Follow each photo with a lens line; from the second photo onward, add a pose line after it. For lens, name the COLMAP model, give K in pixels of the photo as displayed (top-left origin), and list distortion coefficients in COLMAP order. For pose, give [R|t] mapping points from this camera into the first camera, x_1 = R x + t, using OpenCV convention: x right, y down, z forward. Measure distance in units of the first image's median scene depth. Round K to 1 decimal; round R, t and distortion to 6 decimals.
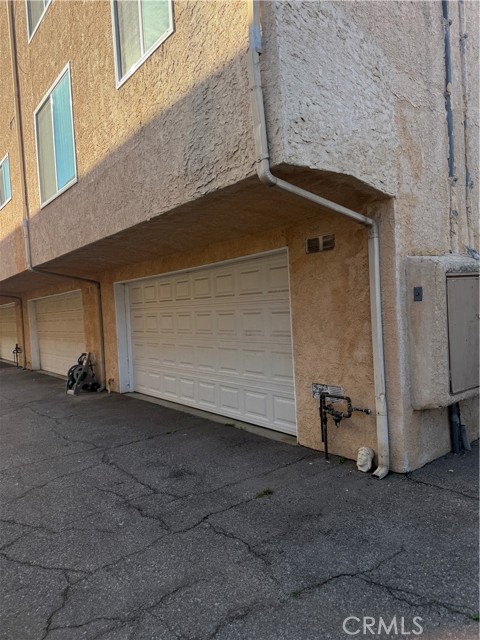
lens RADIAL K [[457.9, 0, 241.8], [0, 457.9, 320.0], [0, 0, 1]] dist [0.027503, -0.045895]
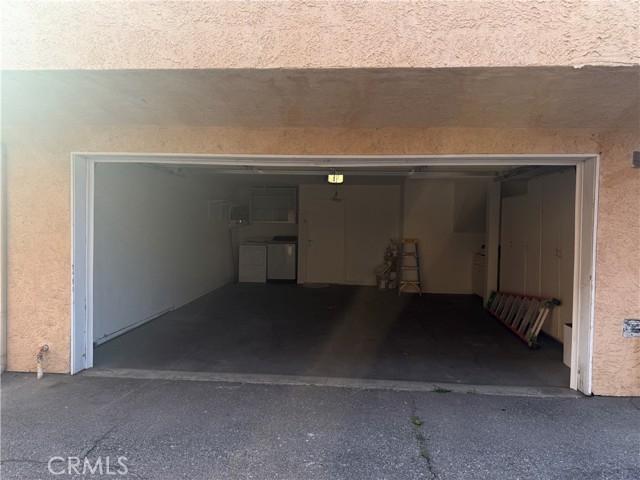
lens RADIAL K [[457.9, 0, 320.2], [0, 457.9, 241.8], [0, 0, 1]] dist [0.027503, -0.045895]
pose [[0.664425, 0.045672, 0.745958, -0.852139], [-0.033533, 0.998948, -0.031293, 0.038764], [-0.746602, -0.004222, 0.665258, 0.840588]]
